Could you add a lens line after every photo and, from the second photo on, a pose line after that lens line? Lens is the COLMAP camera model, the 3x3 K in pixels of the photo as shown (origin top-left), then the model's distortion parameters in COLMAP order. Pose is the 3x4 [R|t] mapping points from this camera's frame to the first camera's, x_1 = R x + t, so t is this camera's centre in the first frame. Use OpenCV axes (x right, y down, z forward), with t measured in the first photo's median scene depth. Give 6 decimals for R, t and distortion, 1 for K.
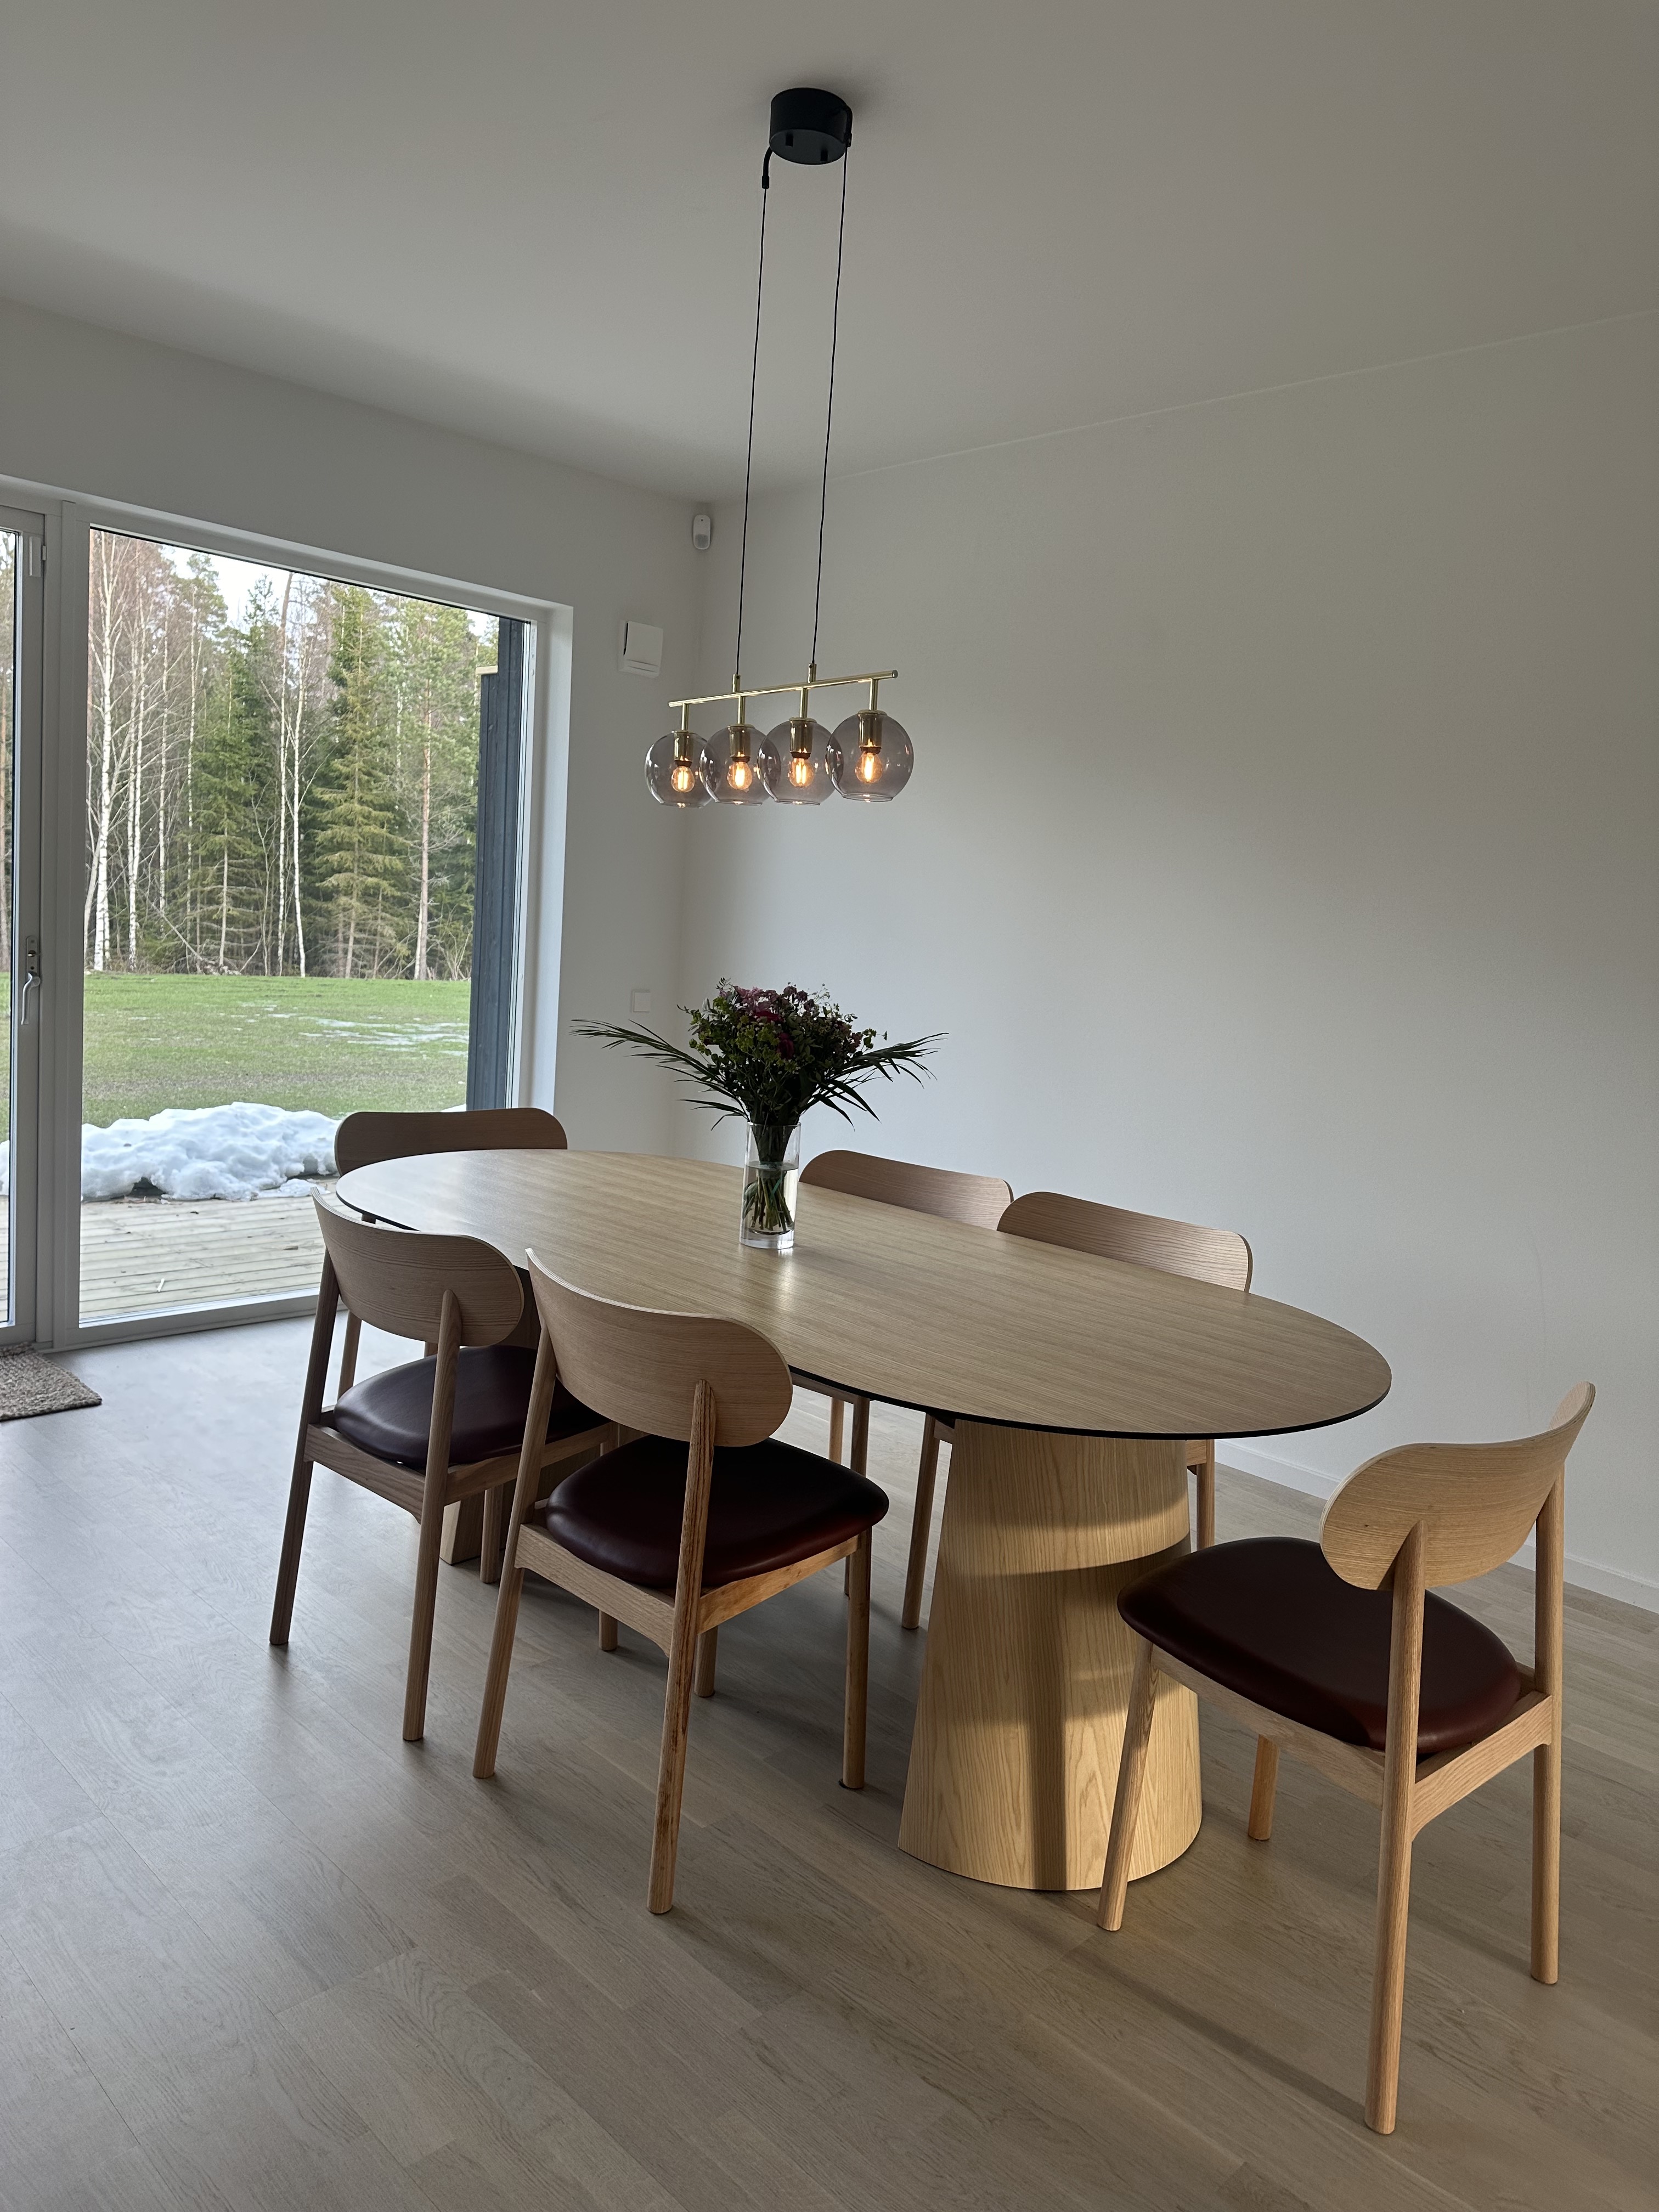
lens RADIAL K [[1554.7, 0, 829.5], [0, 1554.7, 1106.0], [0, 0, 1]] dist [0.158743, -0.246319]
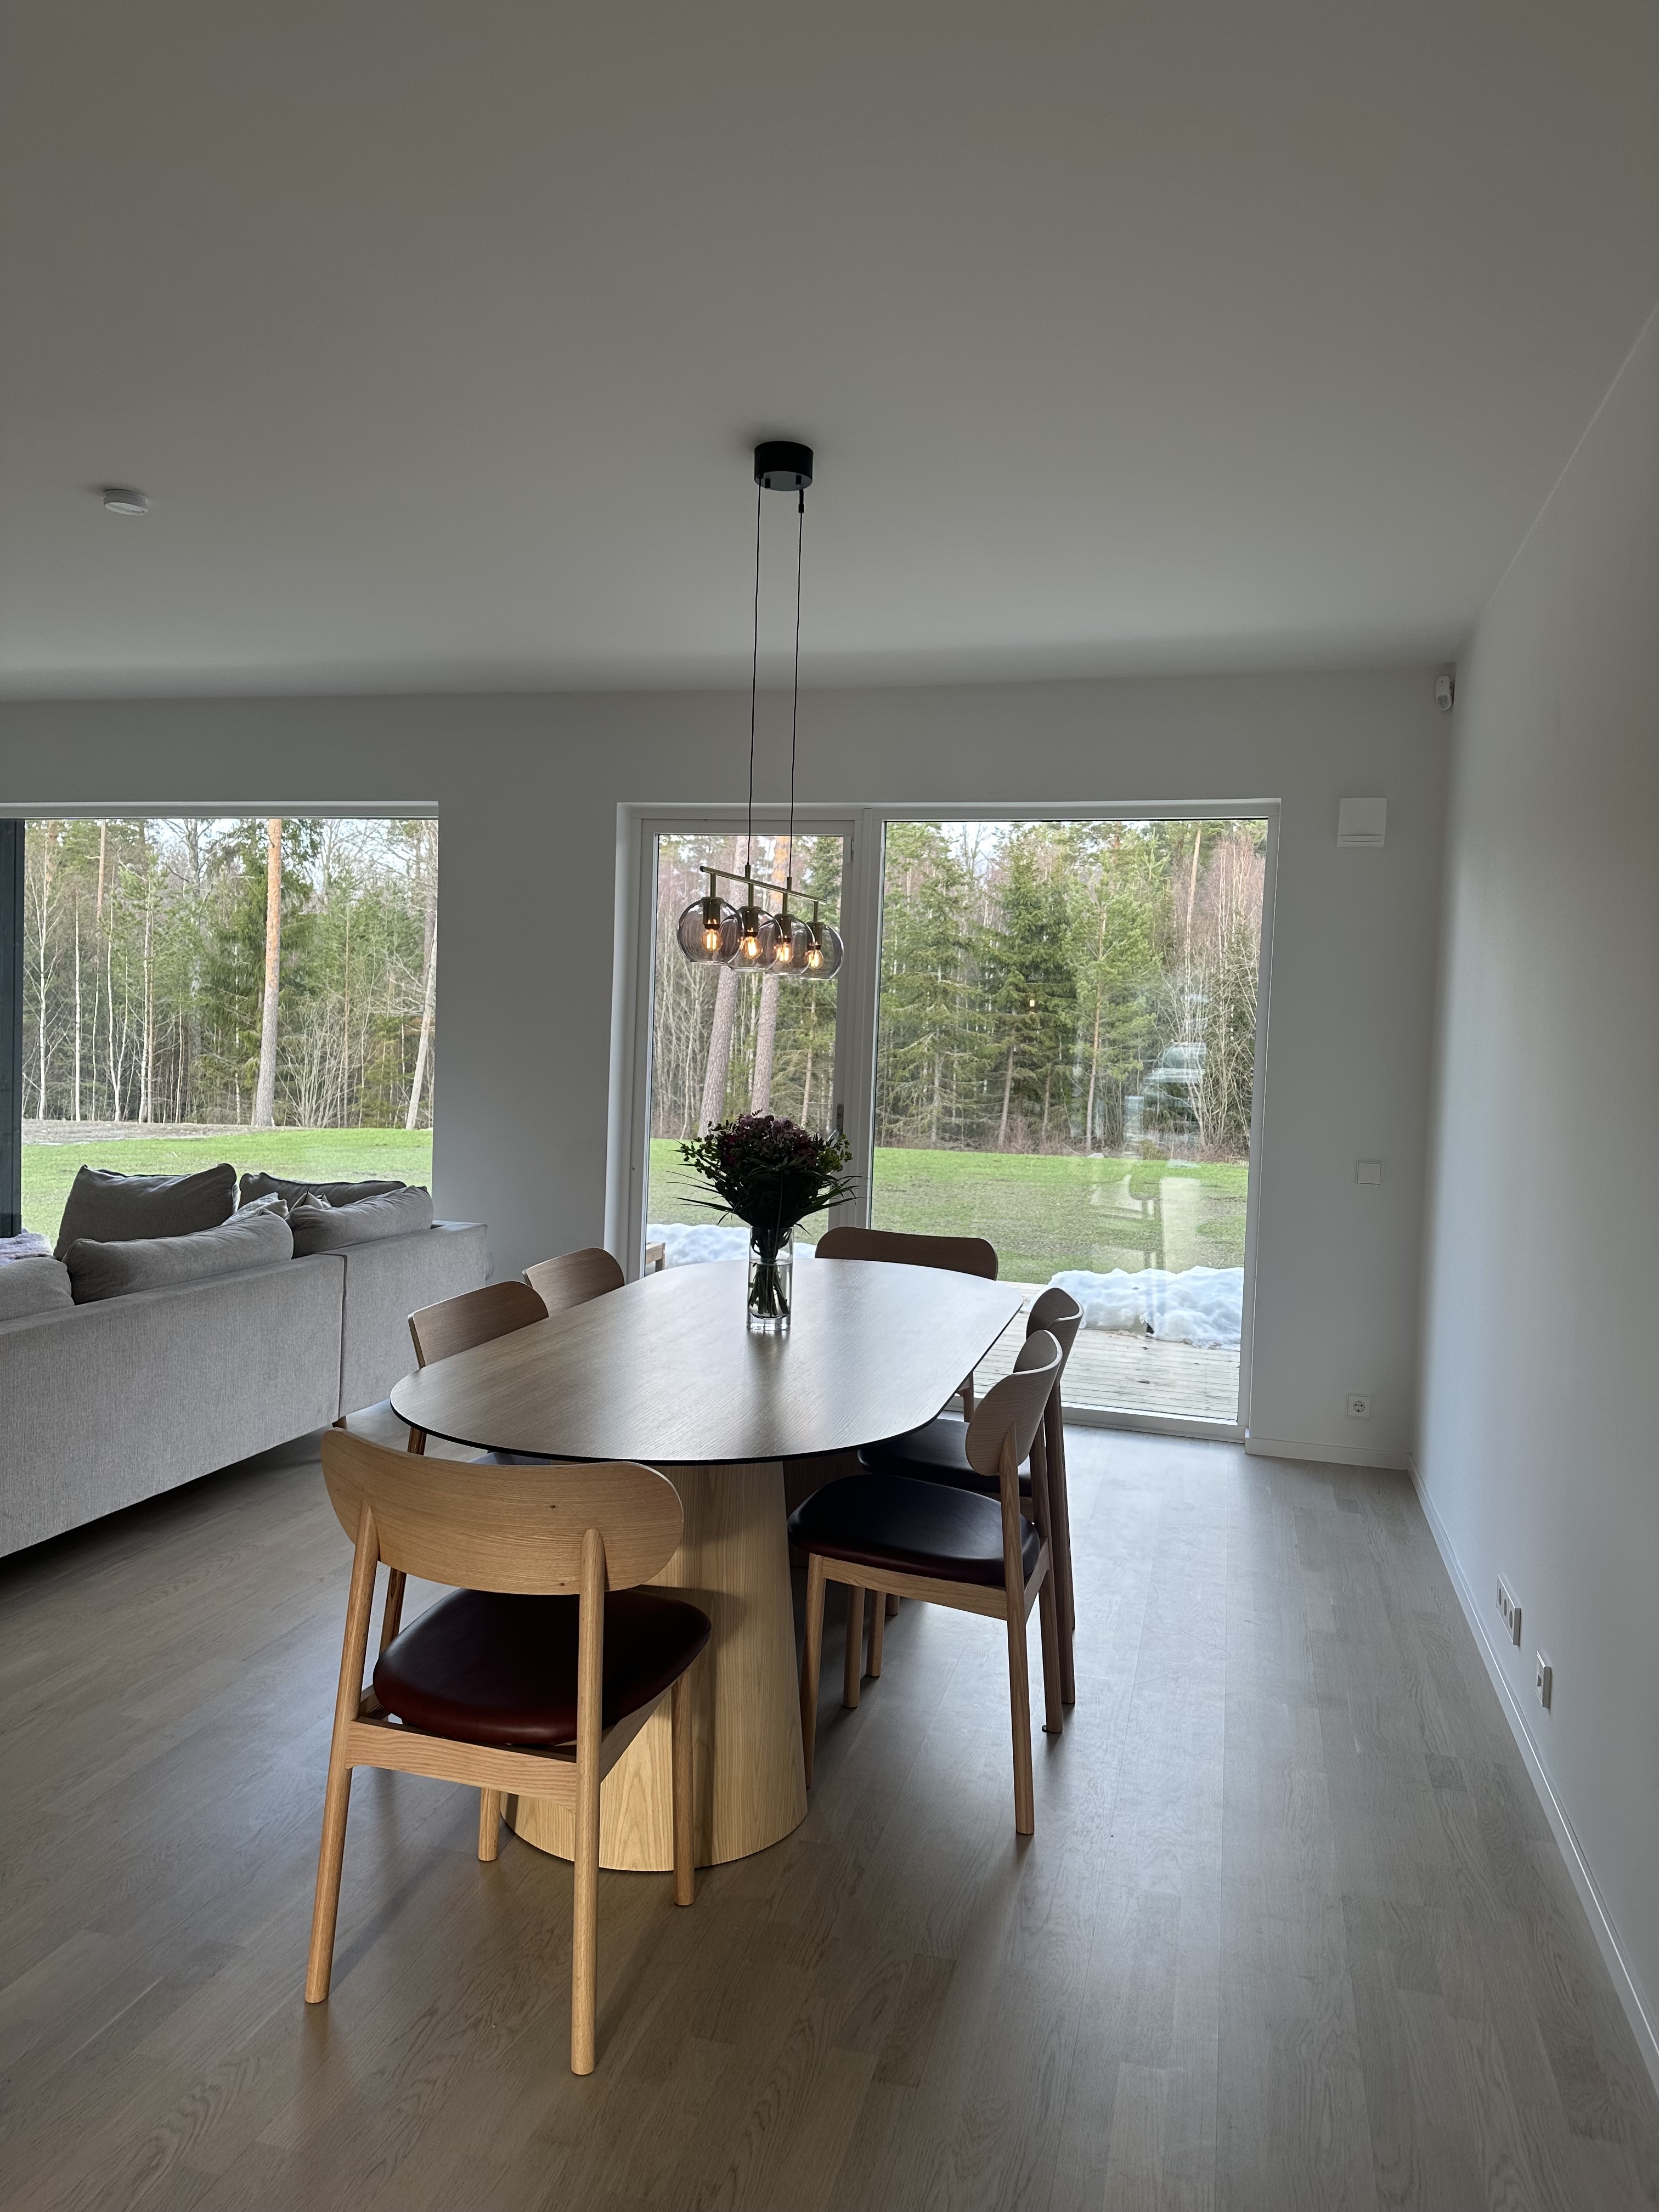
lens RADIAL K [[1554.7, 0, 829.5], [0, 1554.7, 1106.0], [0, 0, 1]] dist [0.158743, -0.246319]
pose [[0.506139, -0.008737, -0.862408, 0.581631], [-0.109472, 0.991210, -0.074290, 0.001408], [0.855476, 0.132010, 0.500733, 0.230205]]
